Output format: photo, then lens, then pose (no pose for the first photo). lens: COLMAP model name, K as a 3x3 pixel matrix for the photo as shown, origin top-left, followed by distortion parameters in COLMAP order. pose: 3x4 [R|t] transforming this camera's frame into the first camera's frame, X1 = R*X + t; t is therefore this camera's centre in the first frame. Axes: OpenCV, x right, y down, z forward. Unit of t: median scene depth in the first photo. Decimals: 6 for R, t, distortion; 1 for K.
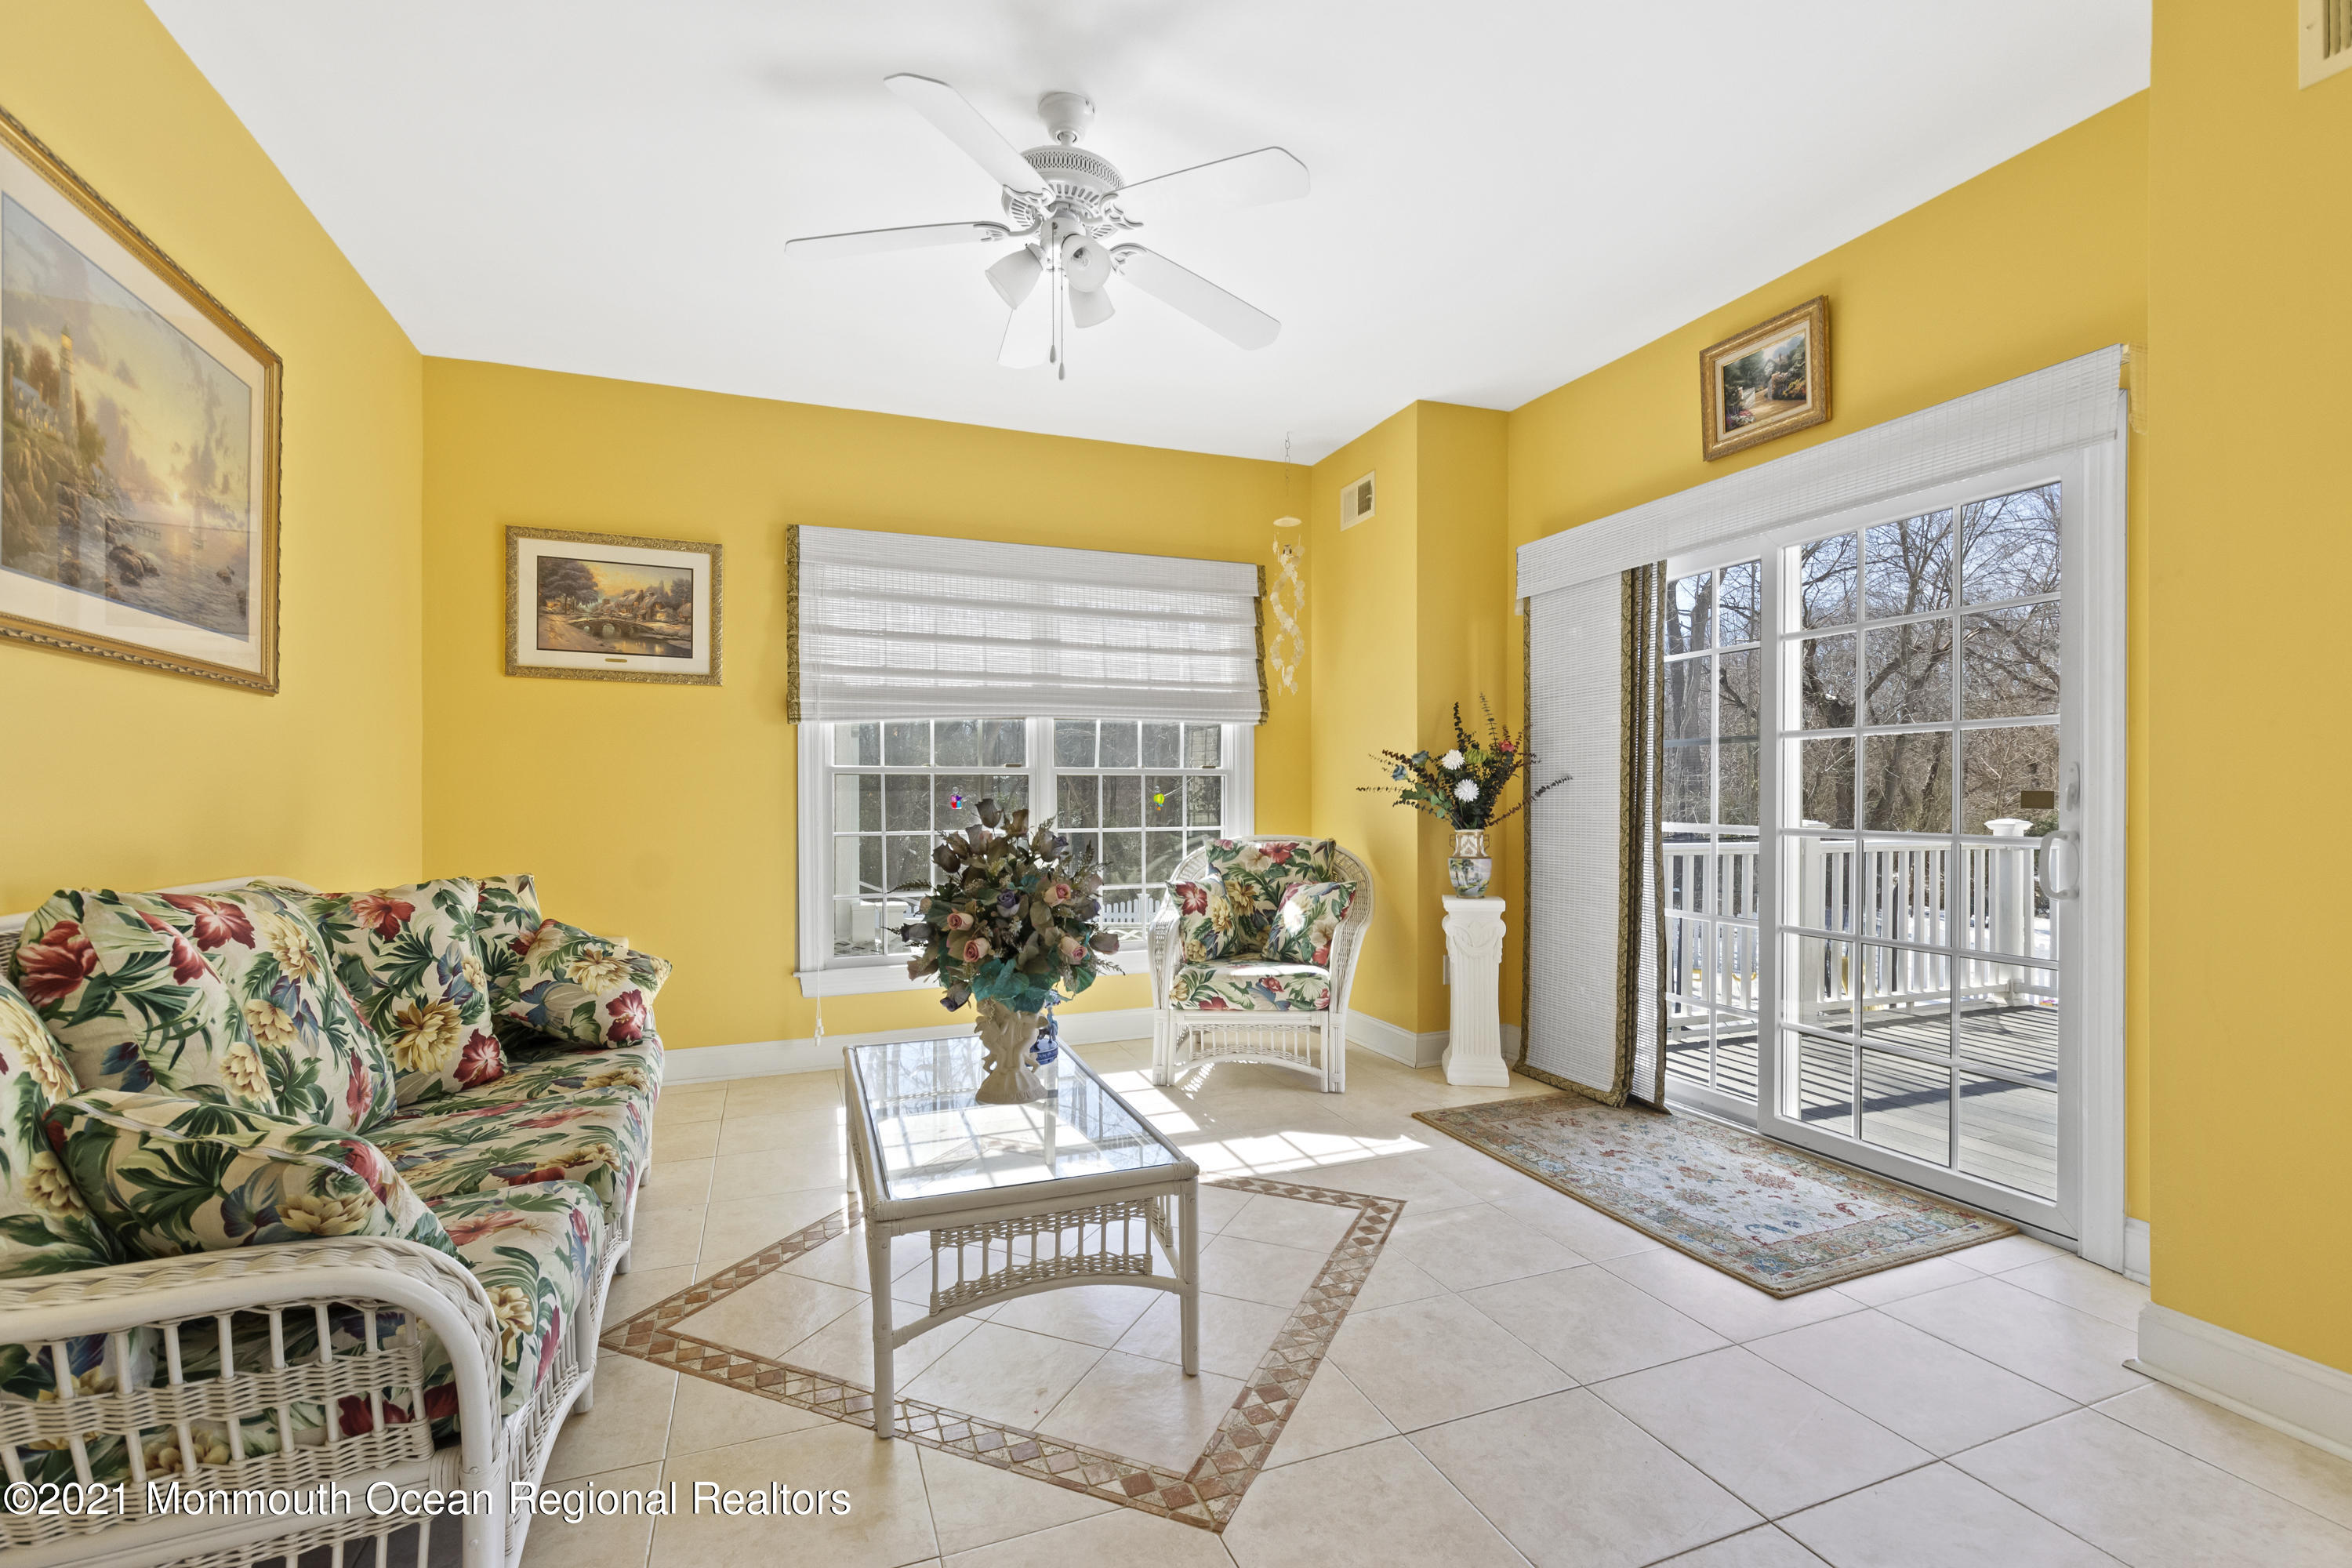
lens RADIAL K [[1043.7, 0, 1187.3], [0, 1043.7, 787.8], [0, 0, 1]] dist [-0.000833, -0.000643]
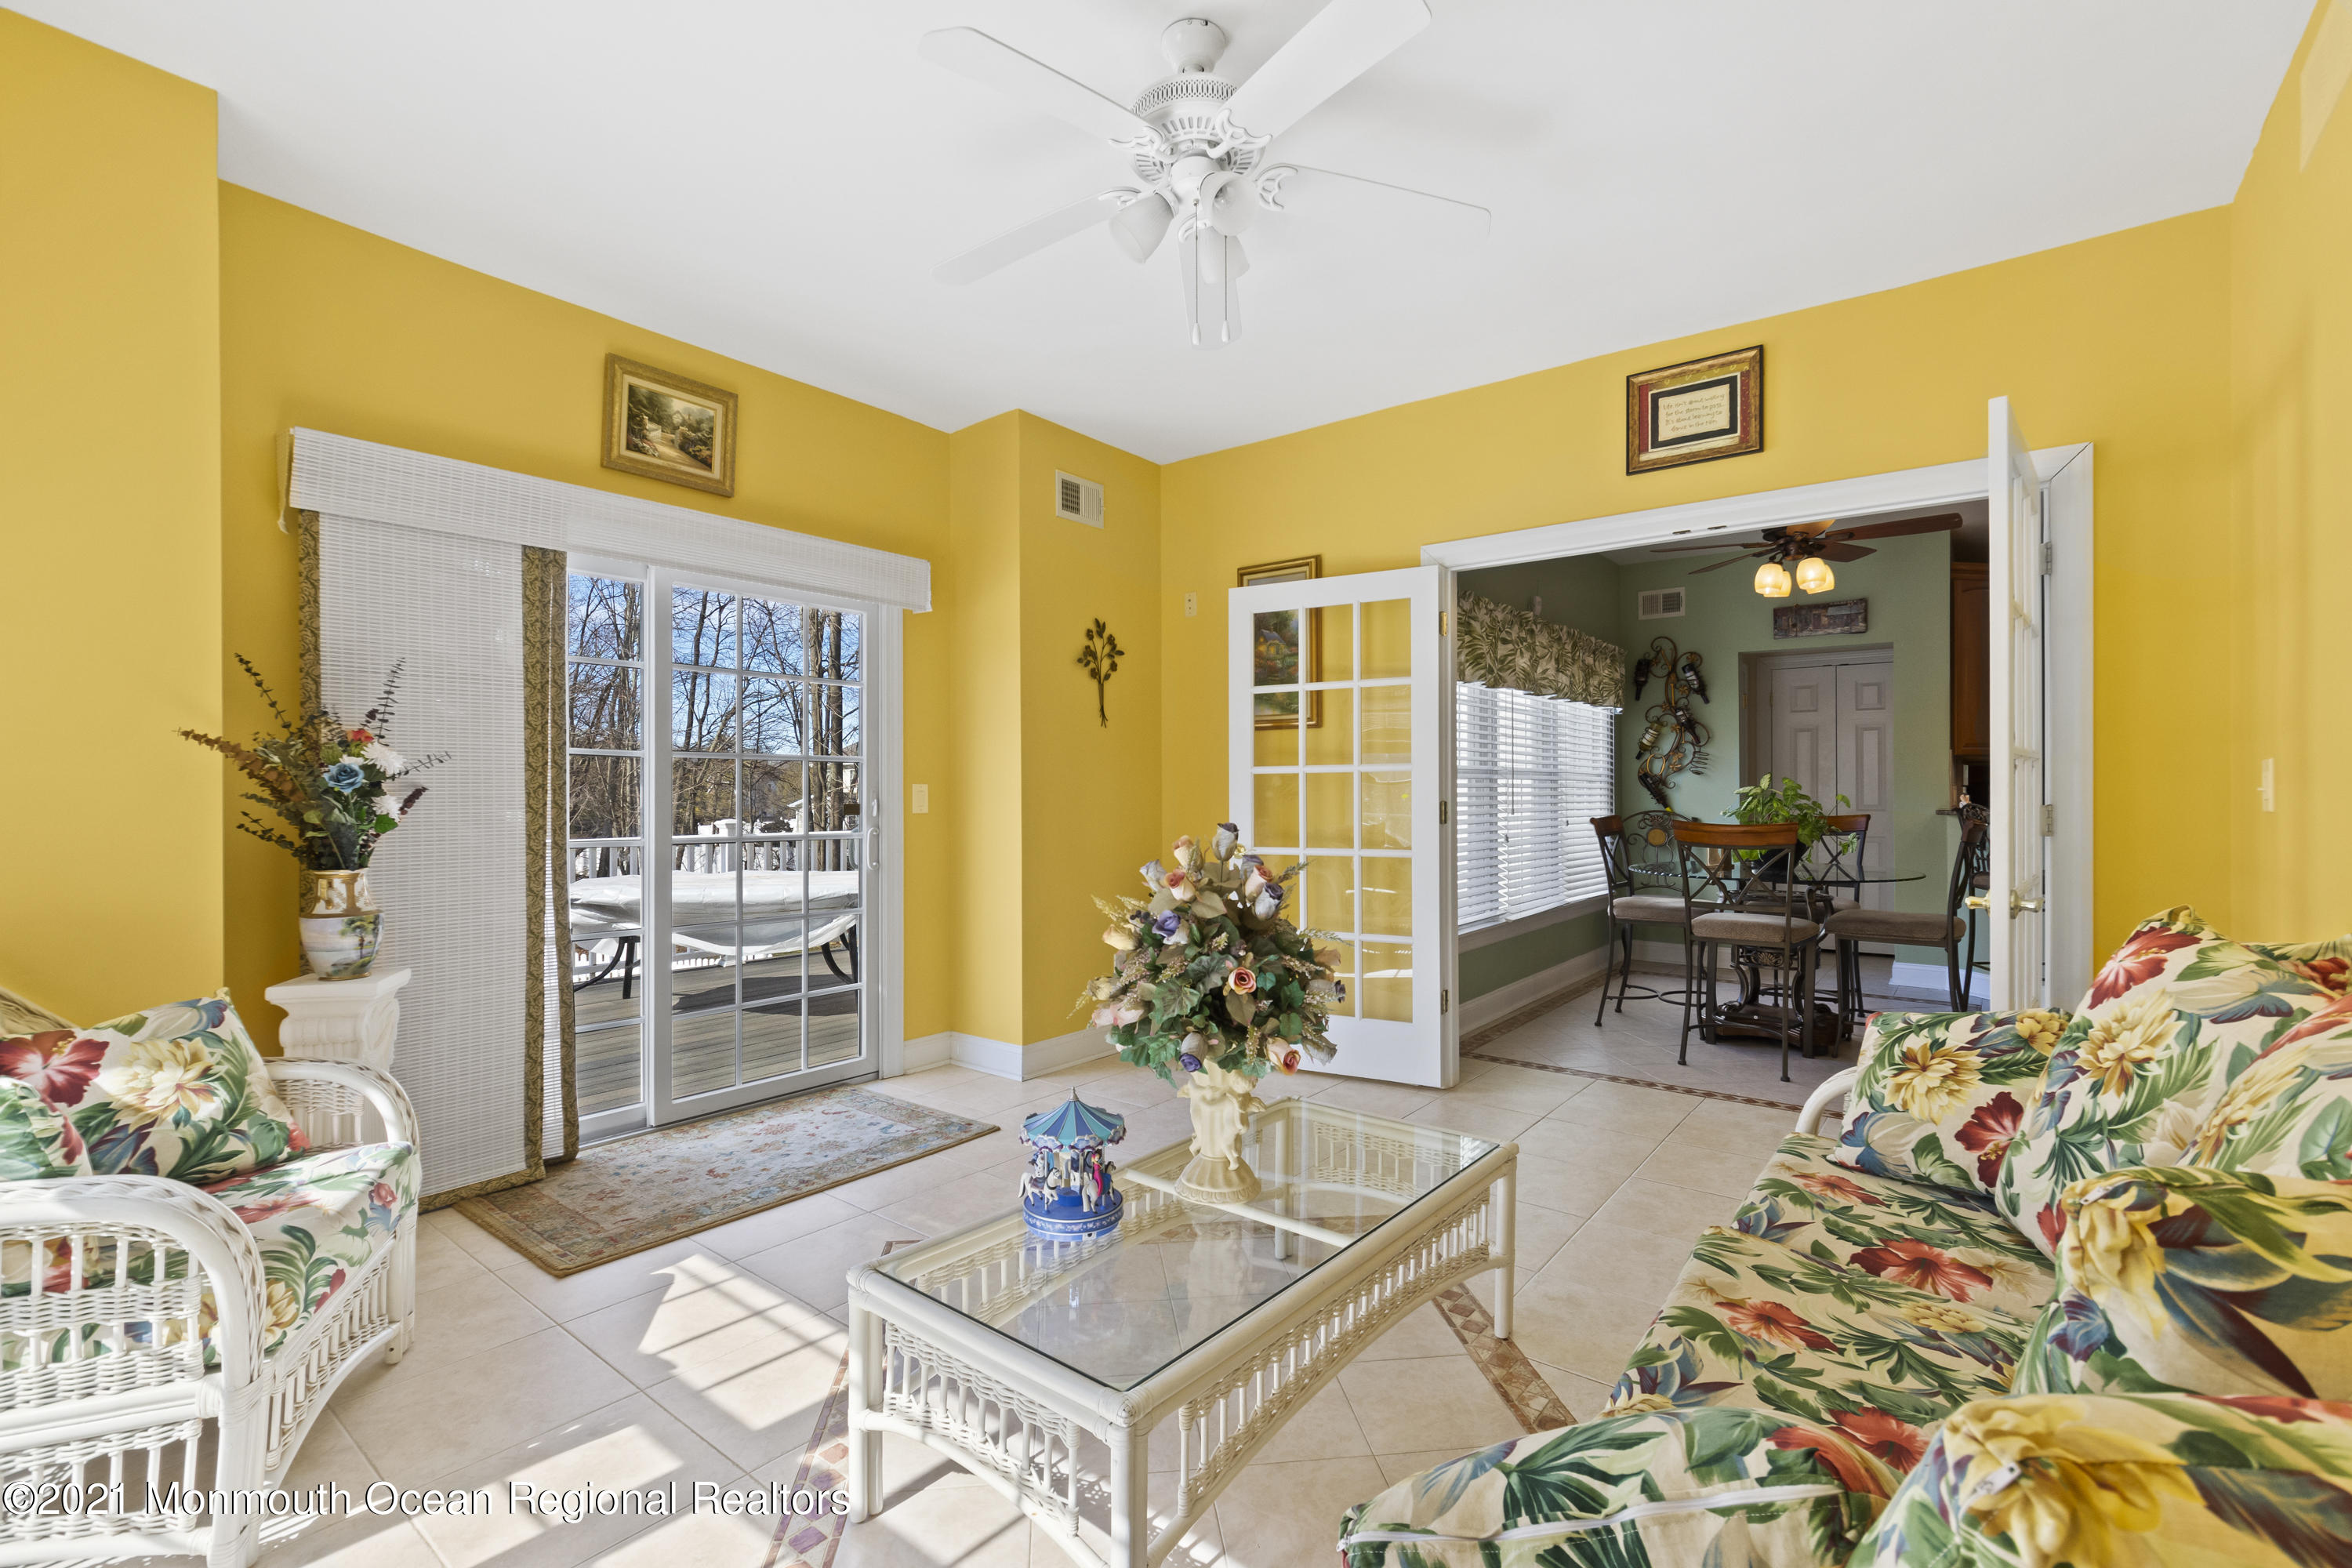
lens RADIAL K [[1043.7, 0, 1180.9], [0, 1043.7, 785.8], [0, 0, 1]] dist [-0.000833, -0.000643]
pose [[-0.507253, 0.000743, 0.861797, -0.632871], [-0.002551, 0.999994, -0.002363, -0.015863], [-0.861793, -0.003397, -0.507248, 1.066486]]
